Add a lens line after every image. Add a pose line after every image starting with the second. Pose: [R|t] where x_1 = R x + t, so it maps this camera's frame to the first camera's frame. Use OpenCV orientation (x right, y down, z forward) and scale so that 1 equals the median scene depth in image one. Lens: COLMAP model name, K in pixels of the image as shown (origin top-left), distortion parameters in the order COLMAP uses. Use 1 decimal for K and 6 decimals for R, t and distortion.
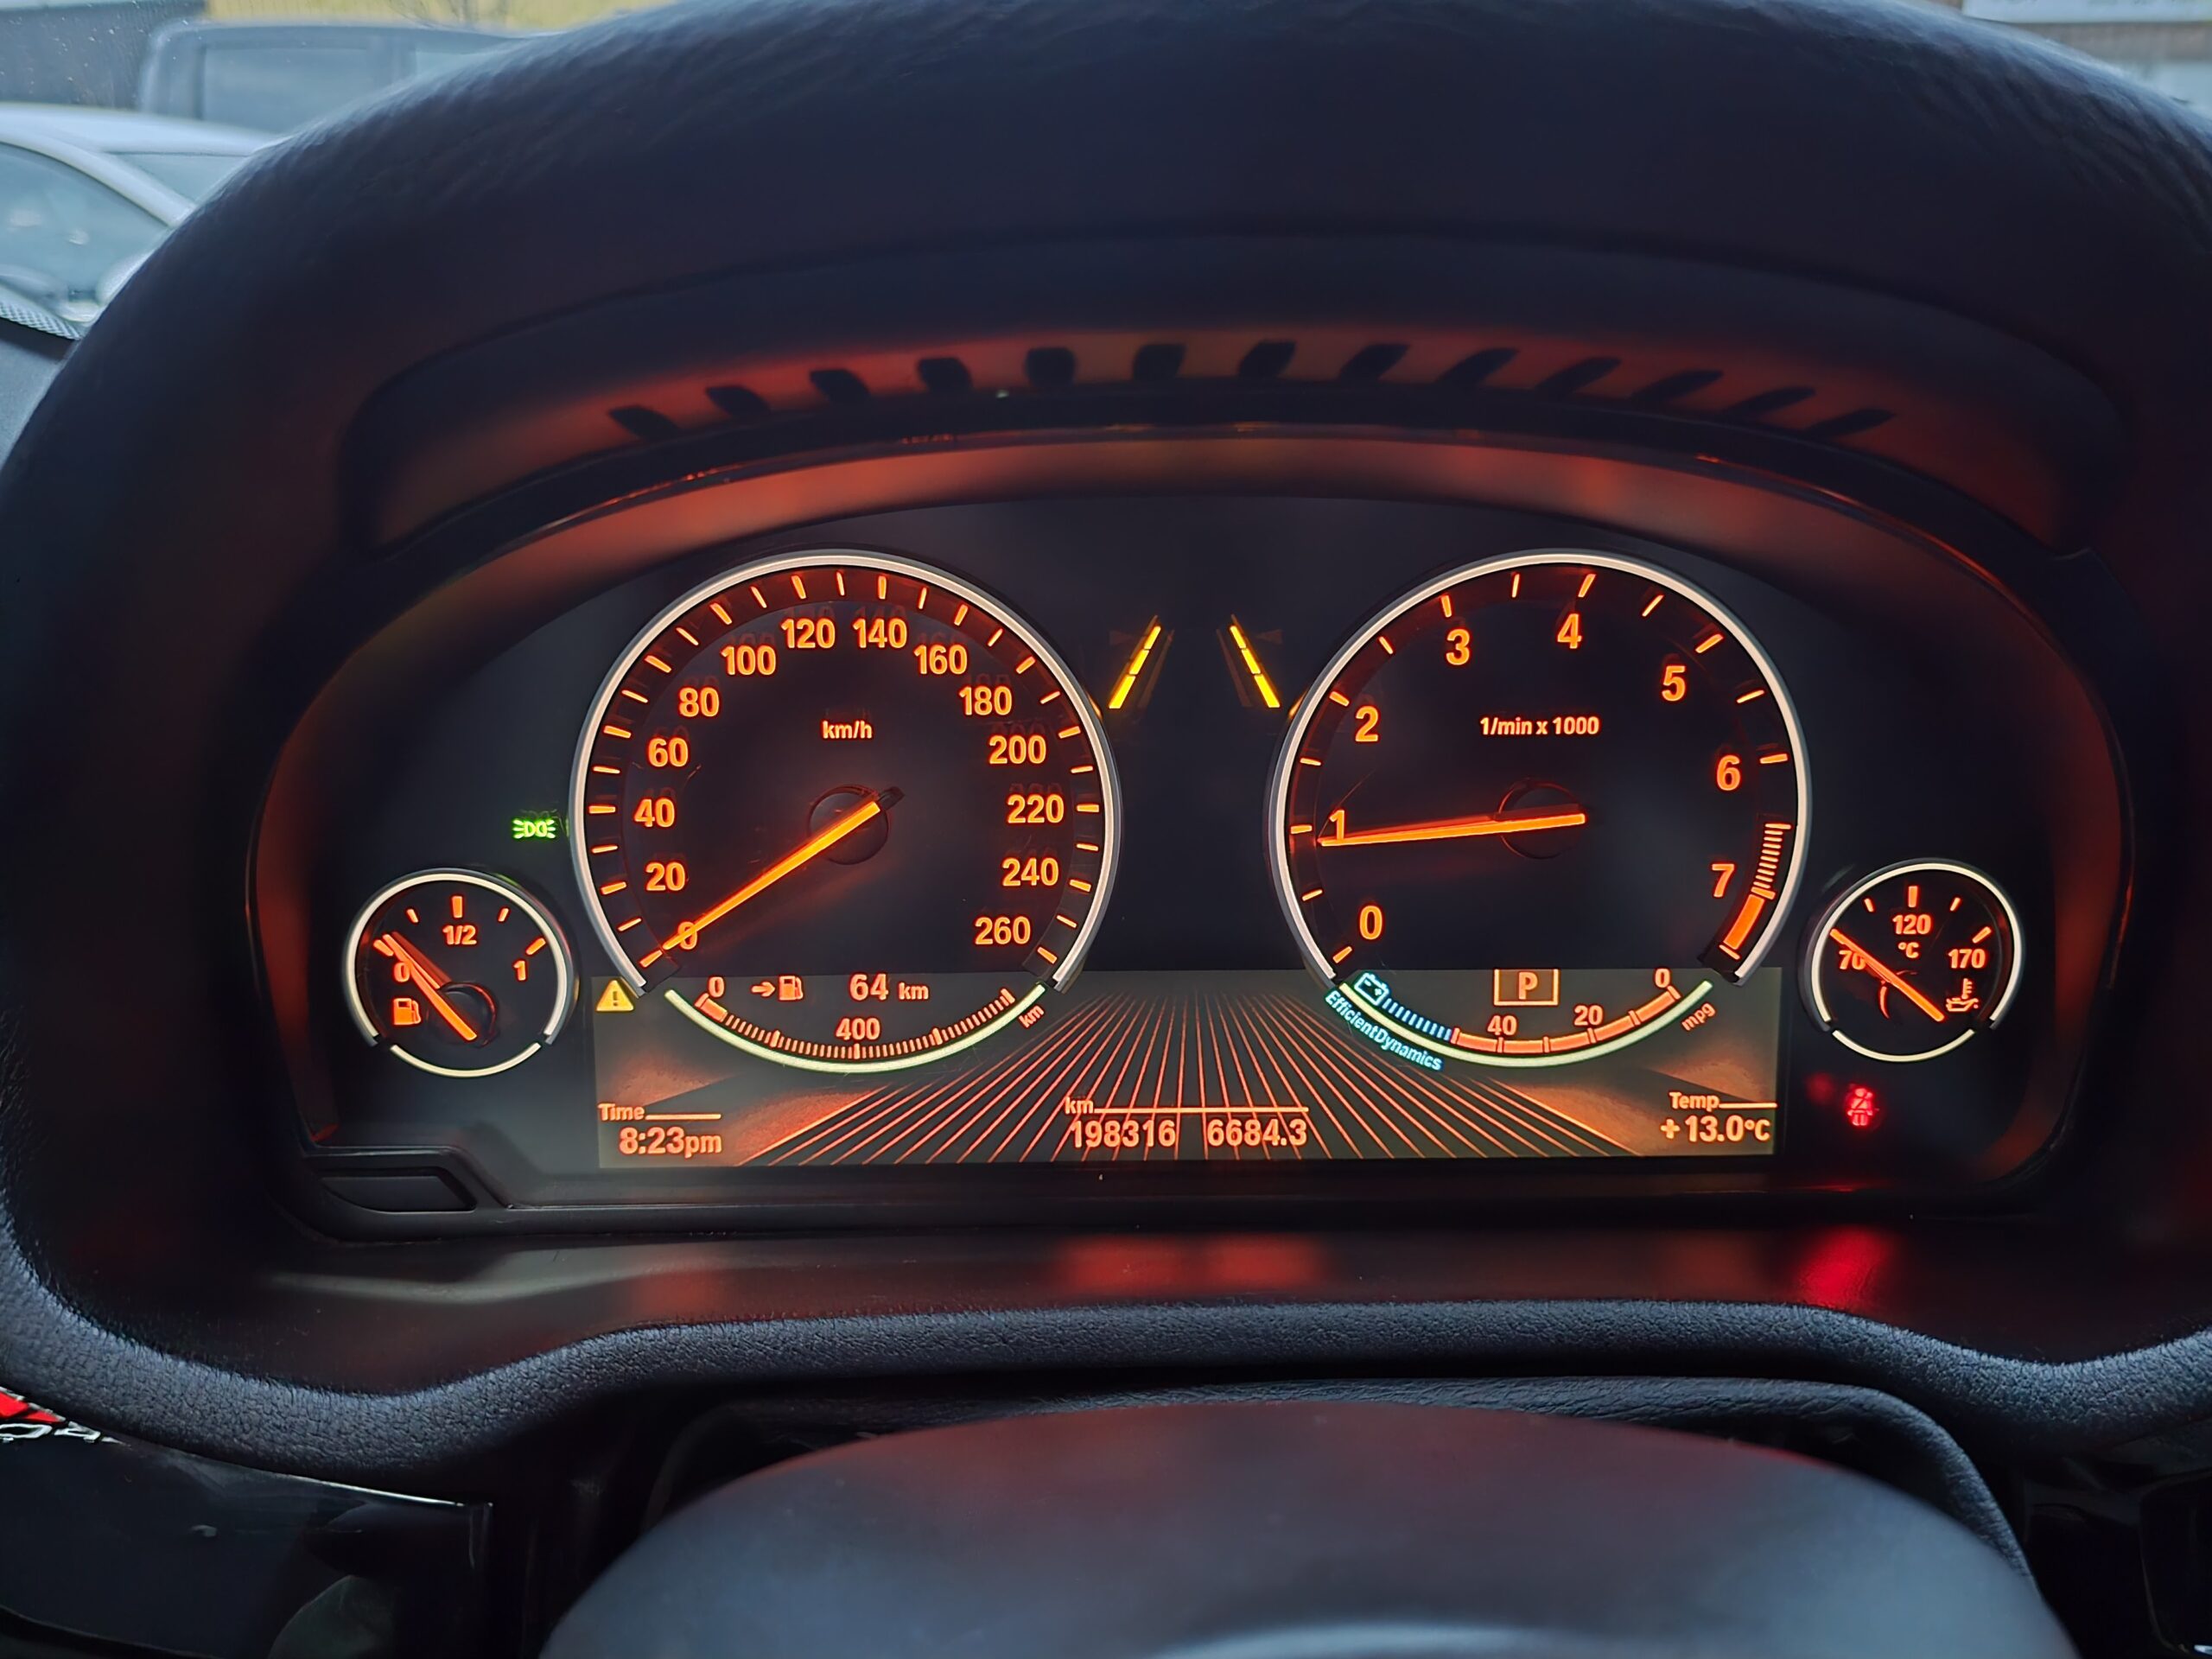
lens RADIAL K [[1481.6, 0, 1129.9], [0, 1481.6, 823.4], [0, 0, 1]] dist [0.040677, -0.040792]
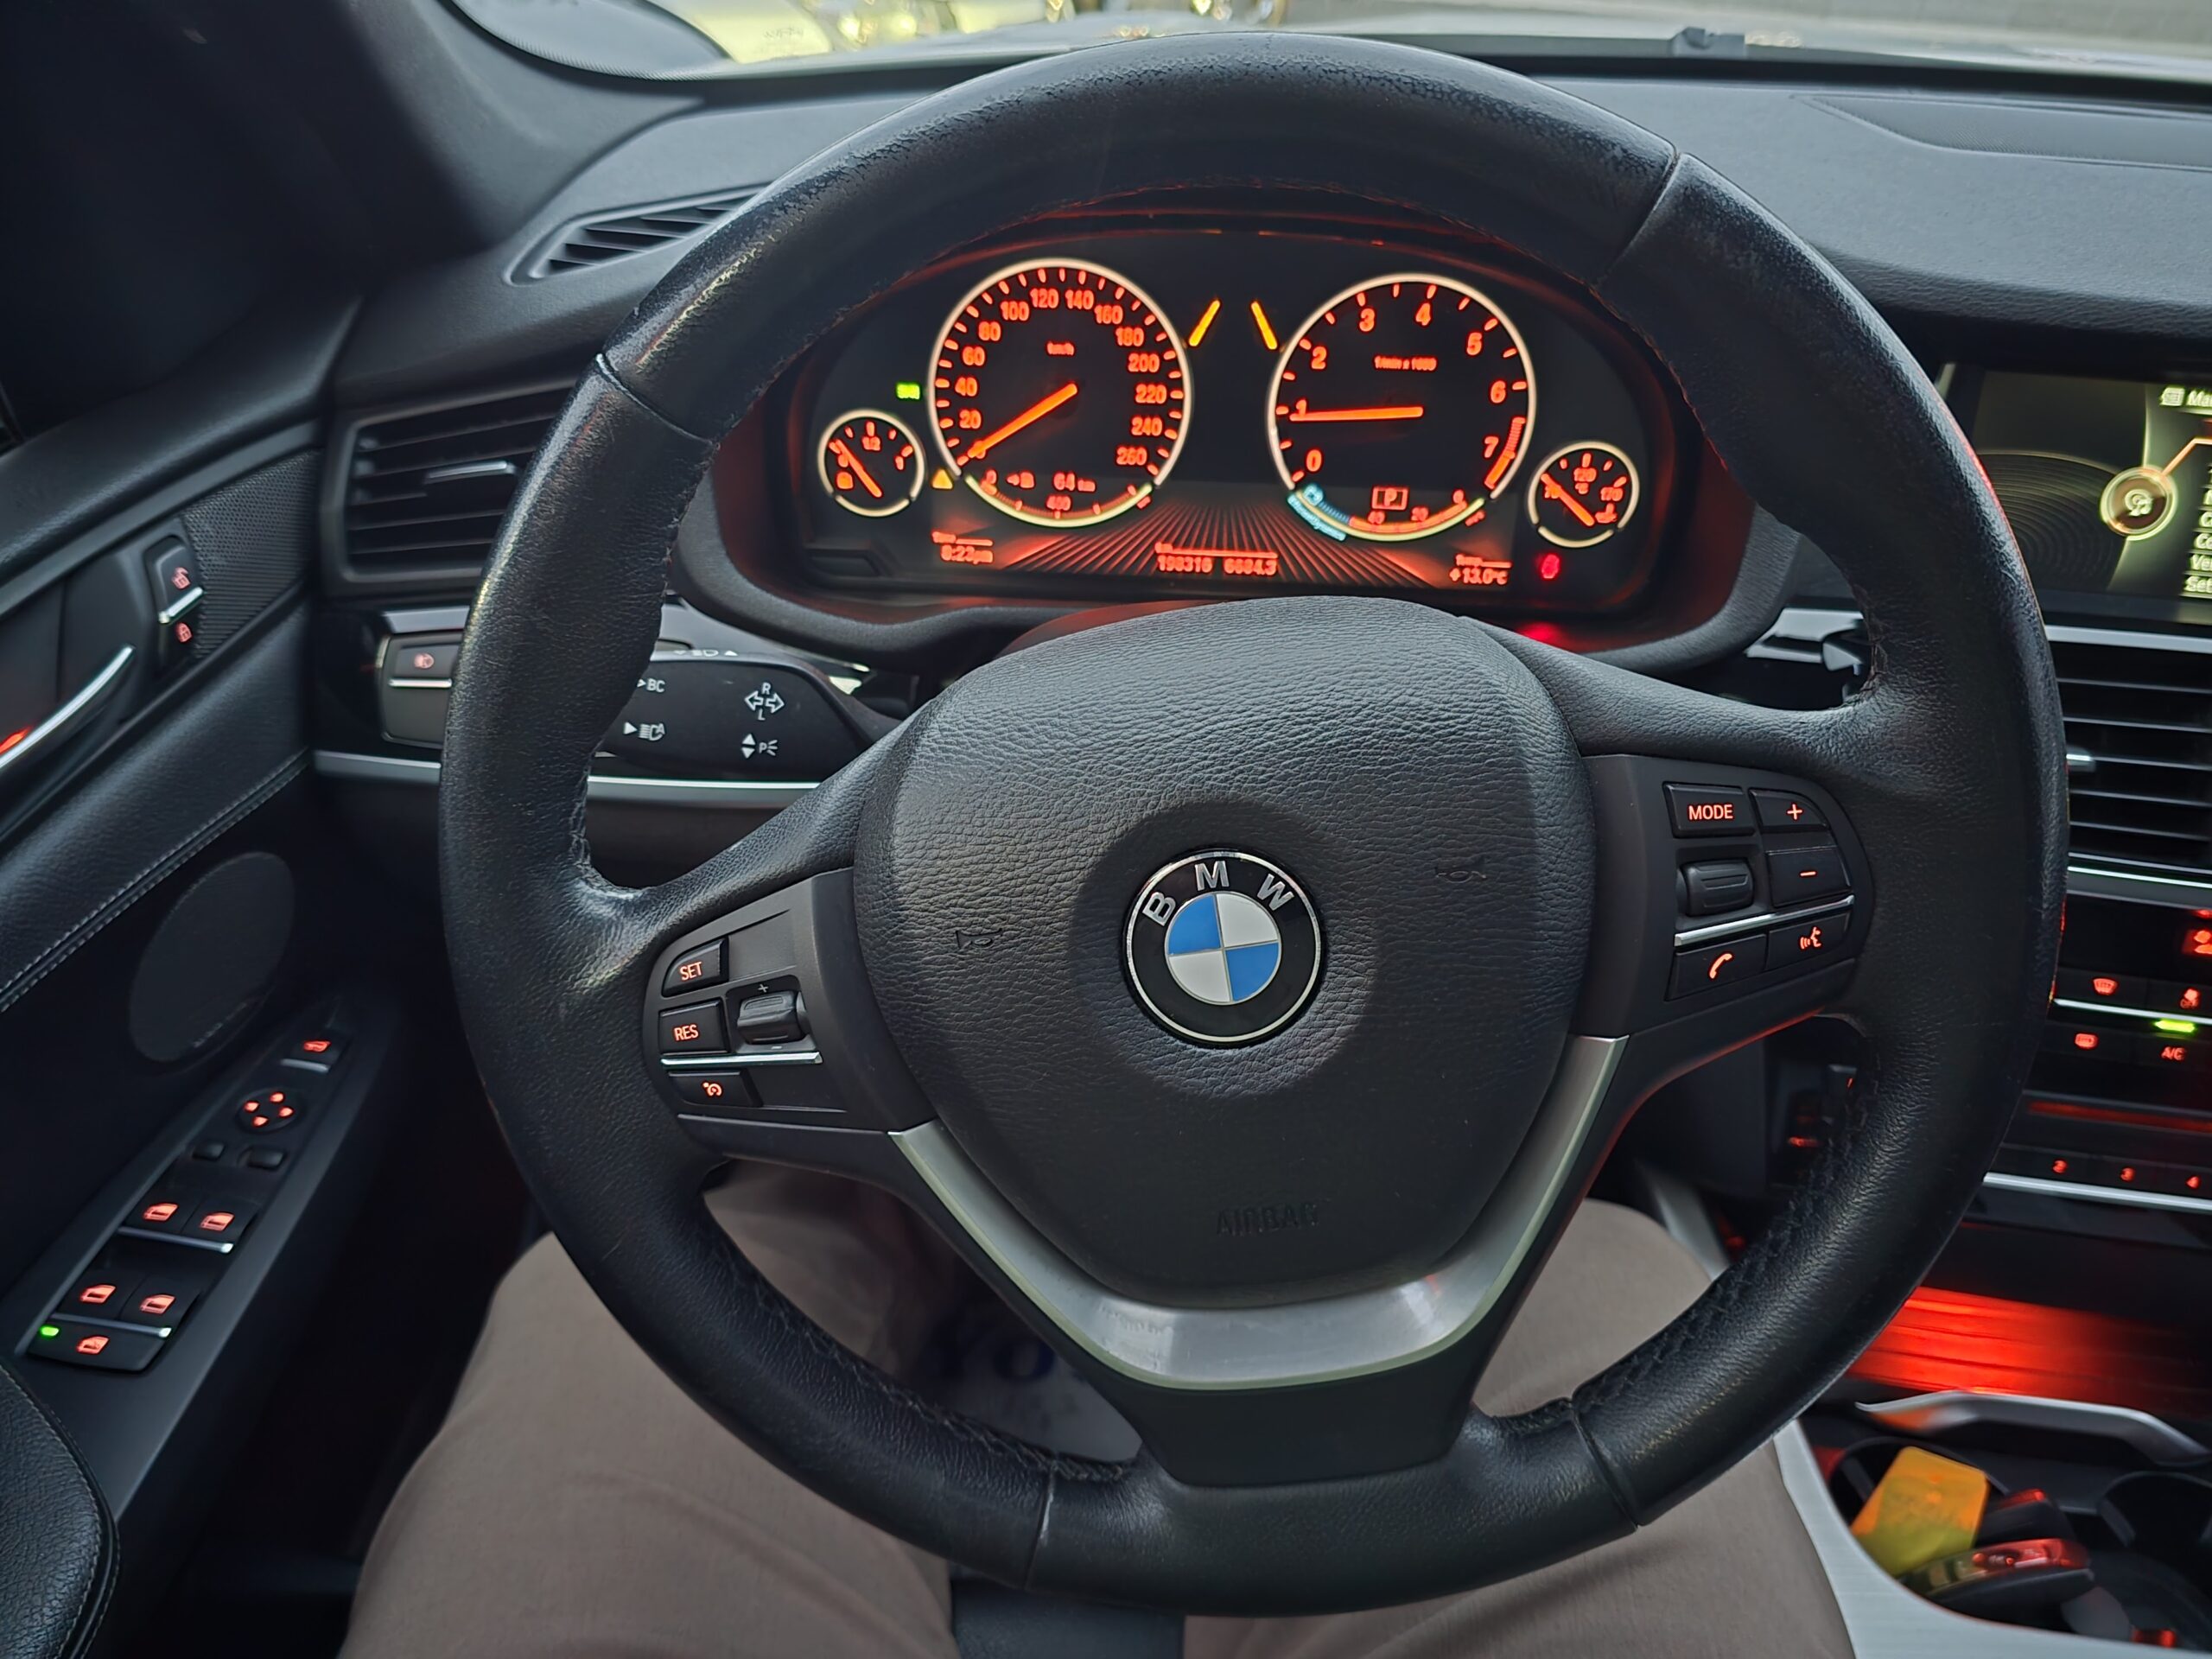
lens RADIAL K [[1481.6, 0, 1129.9], [0, 1481.6, 823.4], [0, 0, 1]] dist [0.040677, -0.040792]
pose [[0.996758, 0.064180, -0.048529, 0.043428], [-0.048070, 0.958651, 0.280494, -0.016102], [0.064525, -0.277252, 0.958628, -1.106574]]
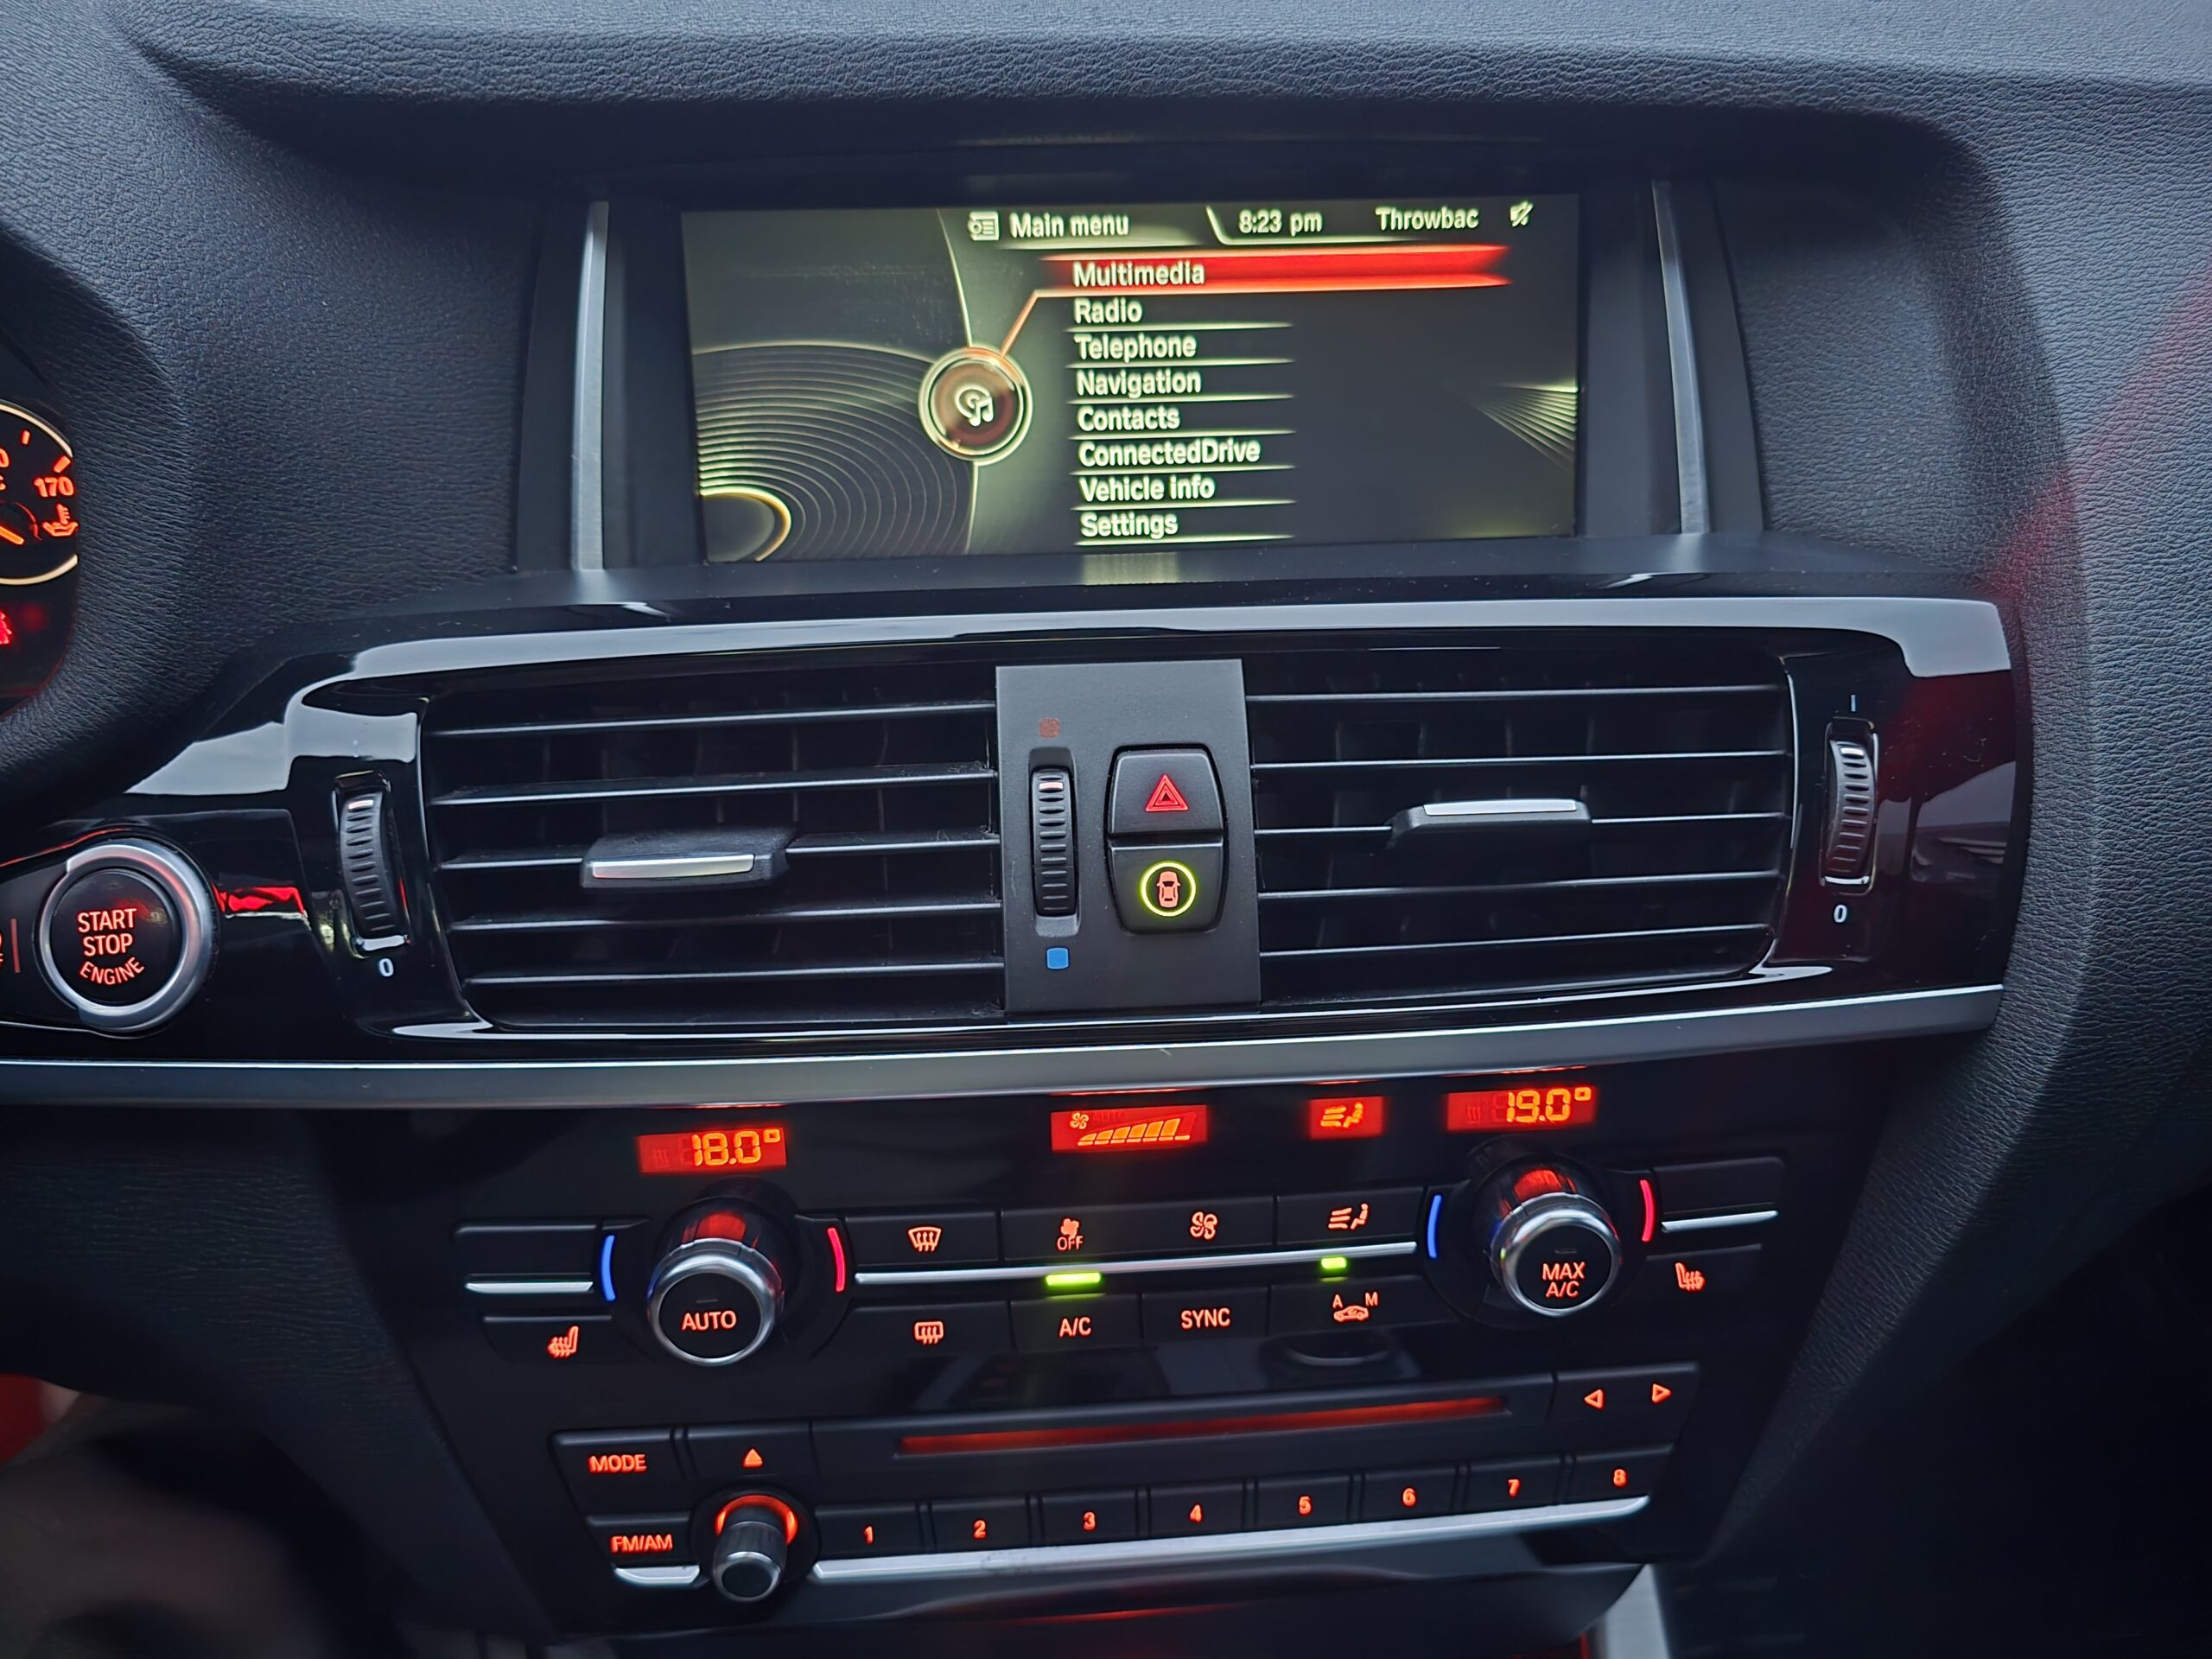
lens RADIAL K [[1481.6, 0, 1129.9], [0, 1481.6, 823.4], [0, 0, 1]] dist [0.040677, -0.040792]
pose [[0.993698, -0.083803, 0.074442, 1.297373], [0.063404, 0.967889, 0.243253, 0.116107], [-0.092437, -0.237000, 0.967102, -0.236178]]
